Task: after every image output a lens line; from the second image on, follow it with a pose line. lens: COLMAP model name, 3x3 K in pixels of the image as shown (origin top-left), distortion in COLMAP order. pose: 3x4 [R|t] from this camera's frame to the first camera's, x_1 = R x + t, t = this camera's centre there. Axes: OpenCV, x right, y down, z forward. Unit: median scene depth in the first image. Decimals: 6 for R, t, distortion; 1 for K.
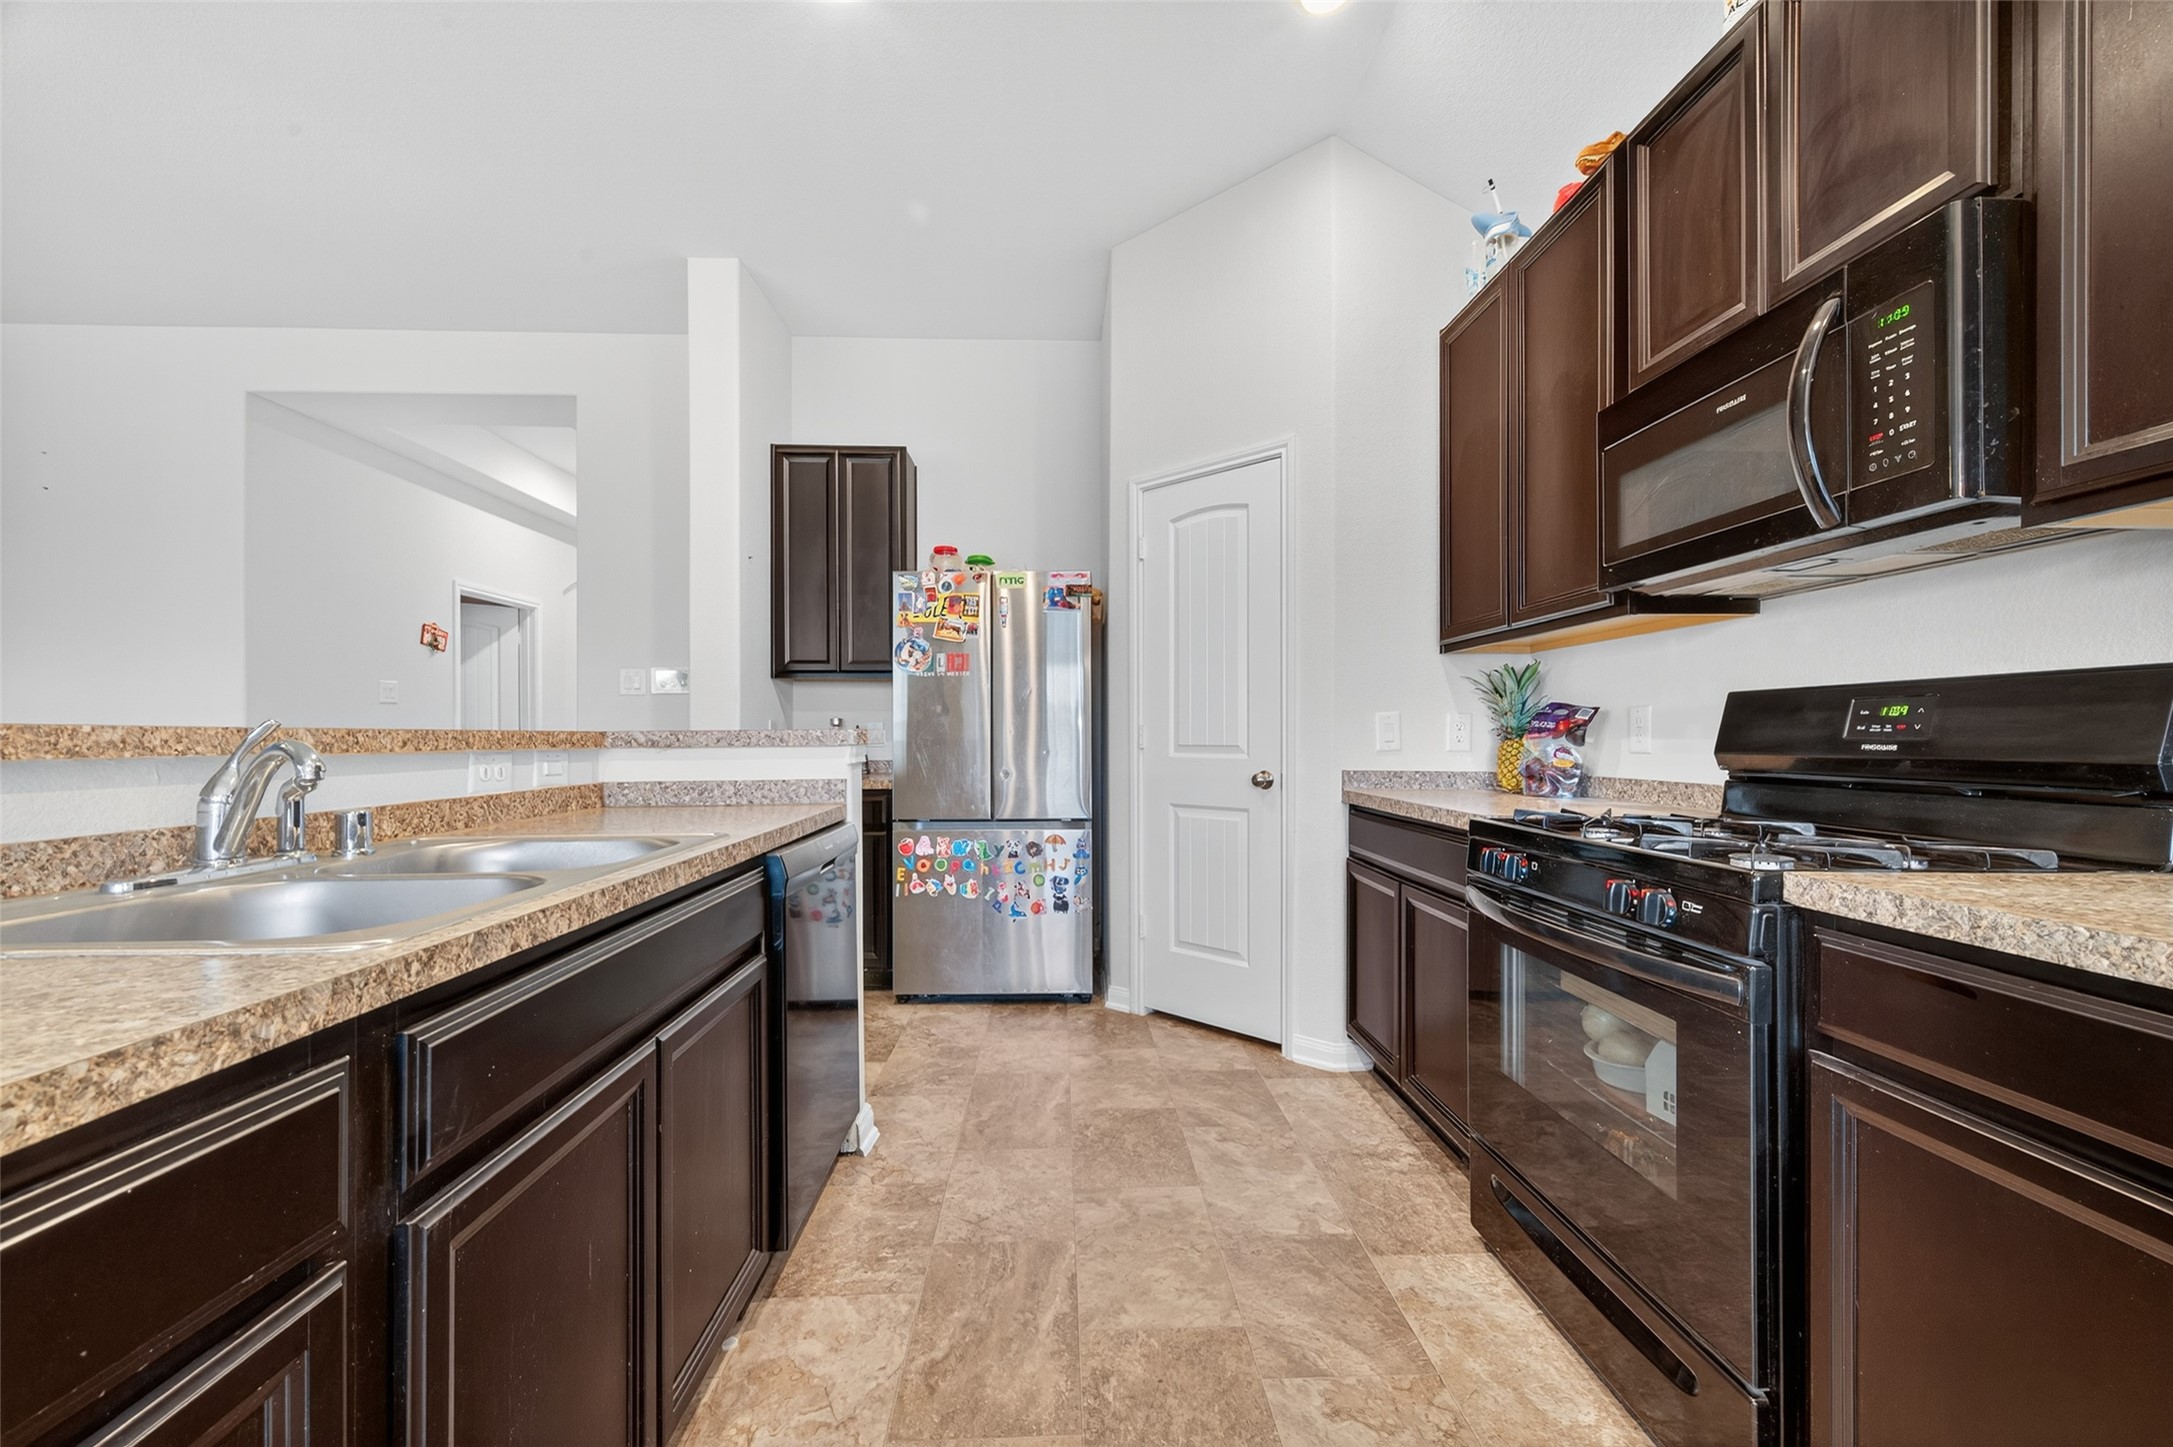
lens RADIAL K [[848.3, 0, 1090.6], [0, 848.3, 732.5], [0, 0, 1]] dist [0.009401, -0.000452]
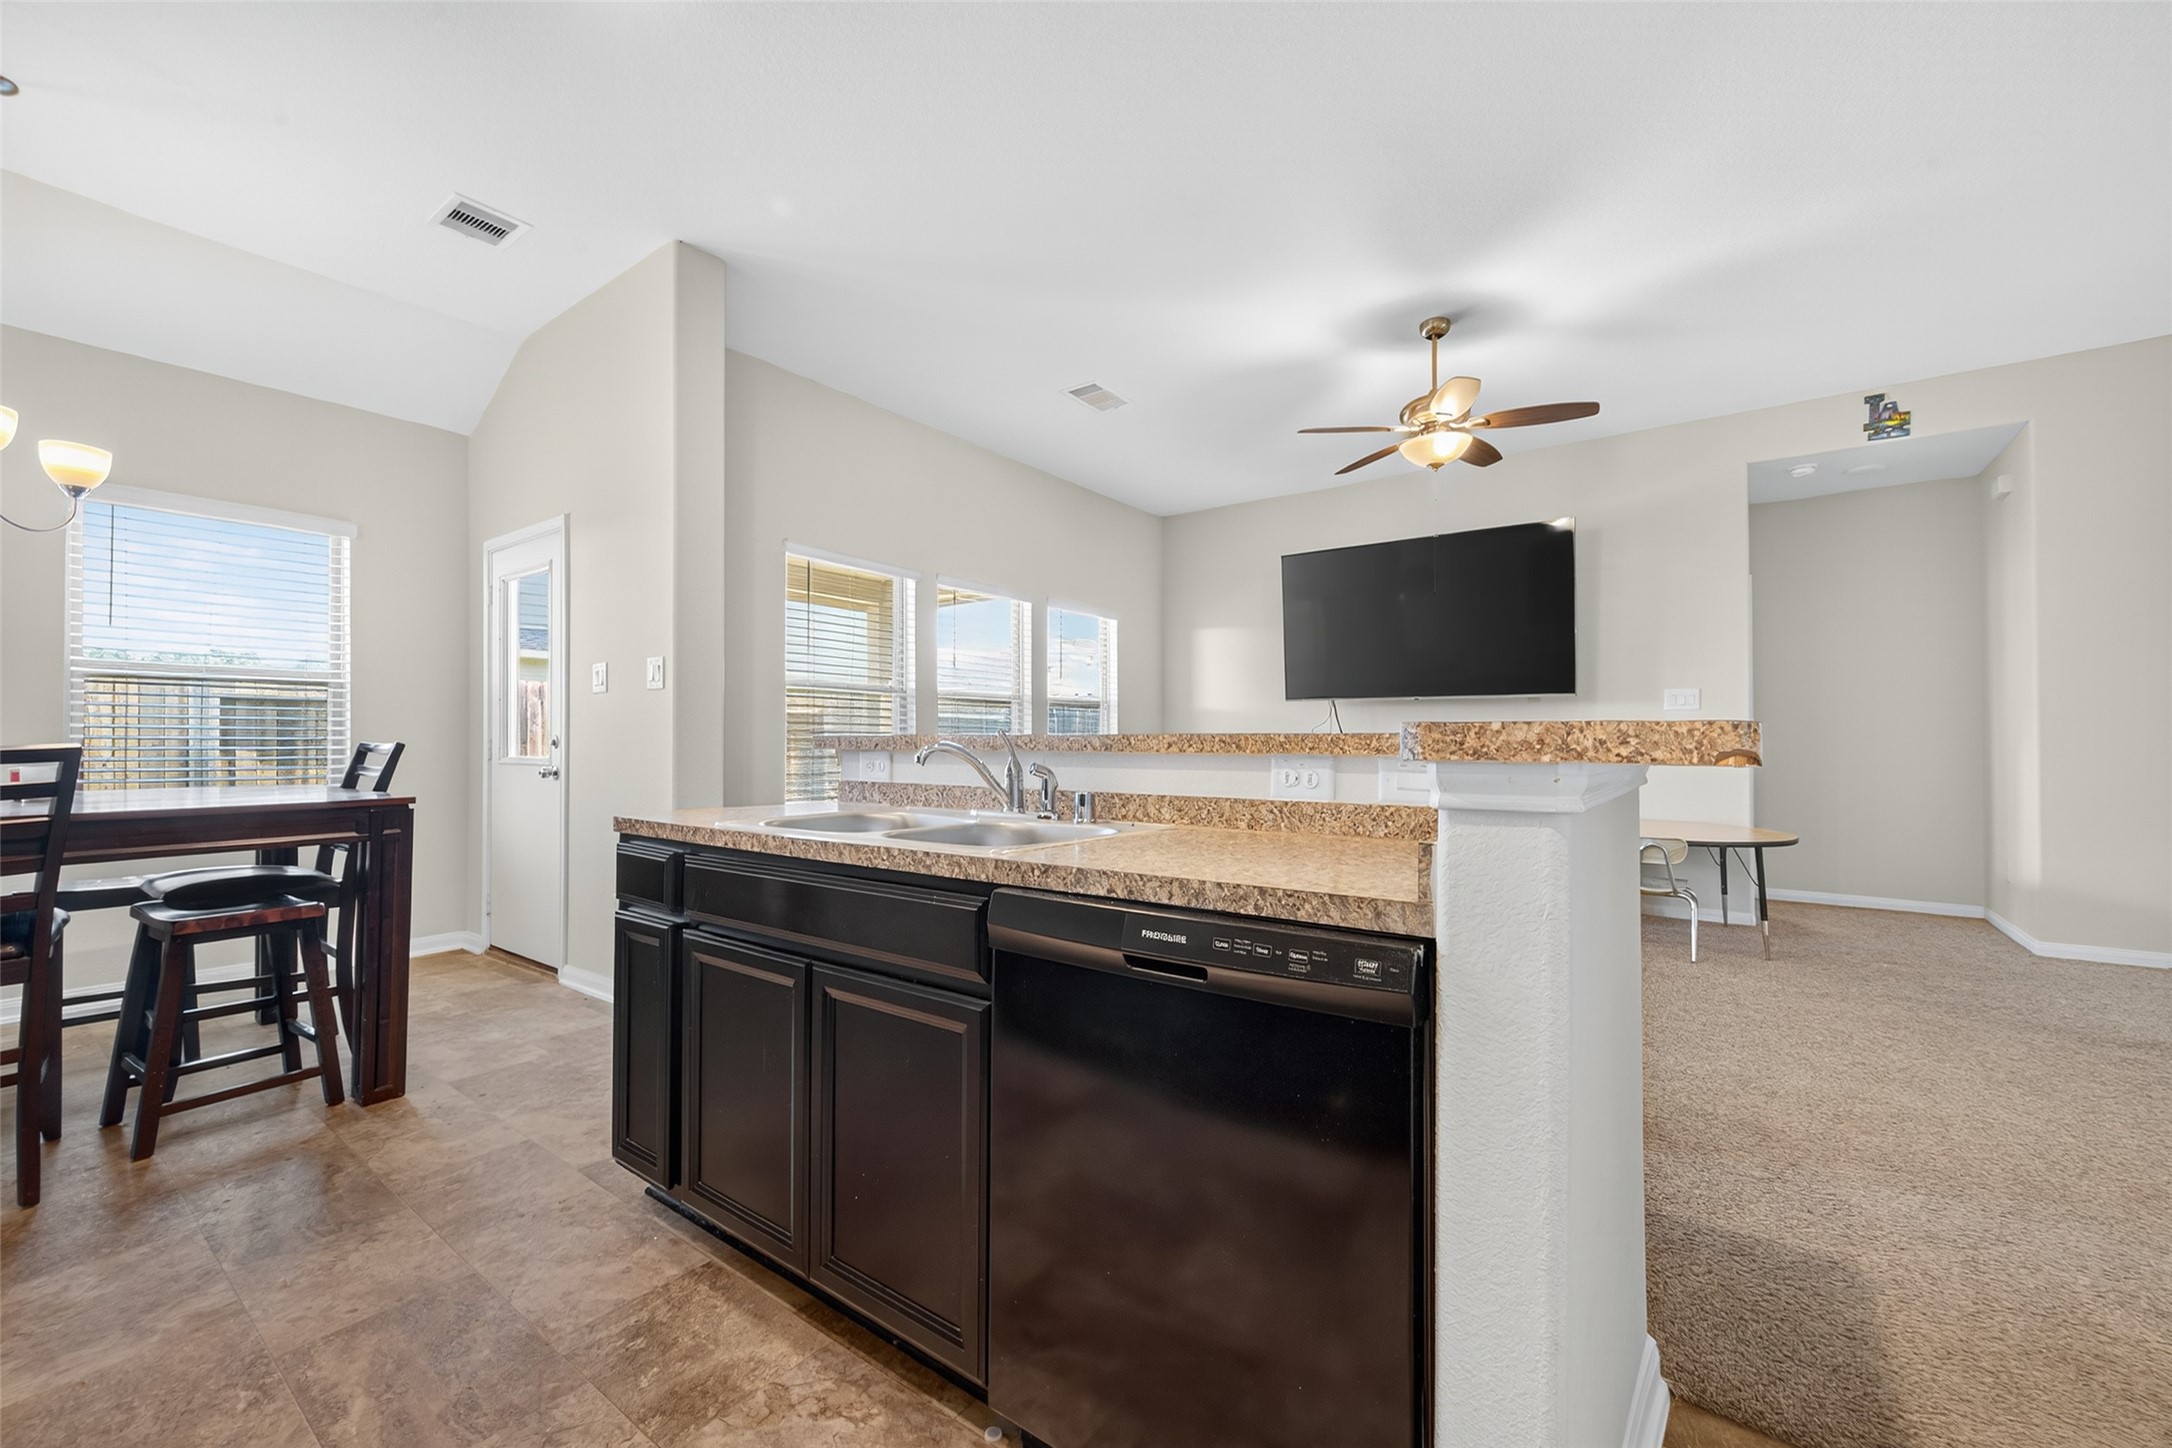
lens RADIAL K [[859.8, 0, 1104.1], [0, 859.8, 730.6], [0, 0, 1]] dist [0.004584, -0.000762]
pose [[-0.627800, -0.006286, -0.778349, 0.121516], [0.003745, 0.999931, -0.011097, 0.002942], [0.778365, -0.009882, -0.627734, 1.017095]]
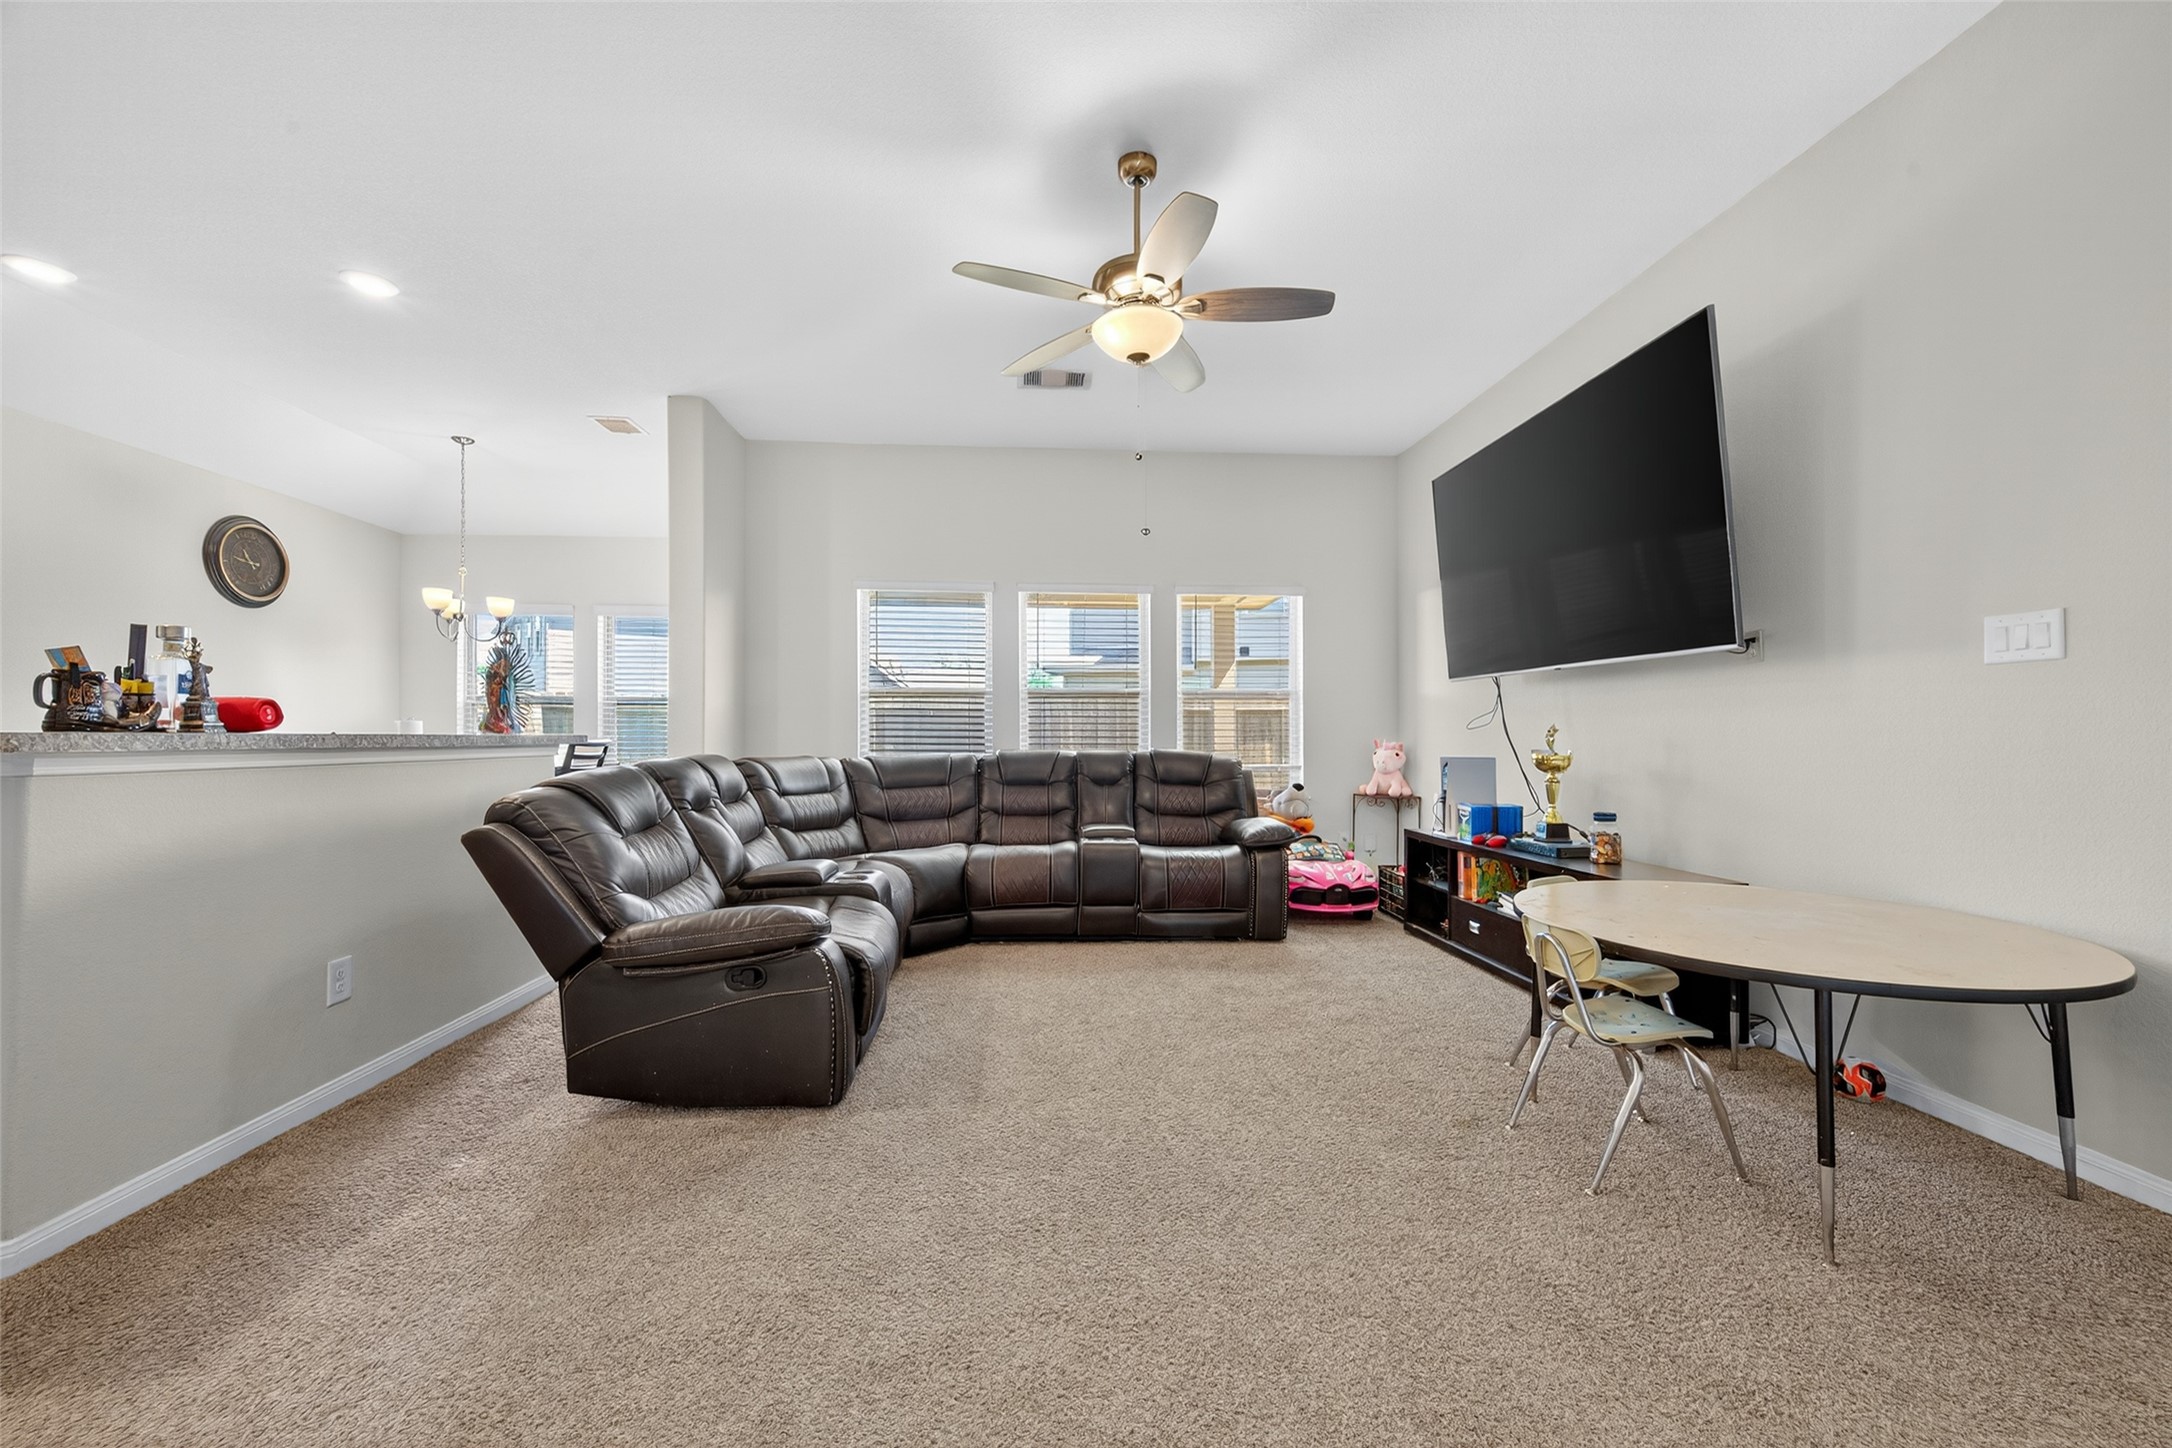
lens RADIAL K [[847.9, 0, 1090.1], [0, 847.9, 732.9], [0, 0, 1]] dist [0.009401, -0.000452]
pose [[-0.999409, 0.006093, -0.033826, -1.416882], [0.006336, 0.999955, -0.007070, 0.010423], [0.033782, -0.007280, -0.999403, 1.651350]]
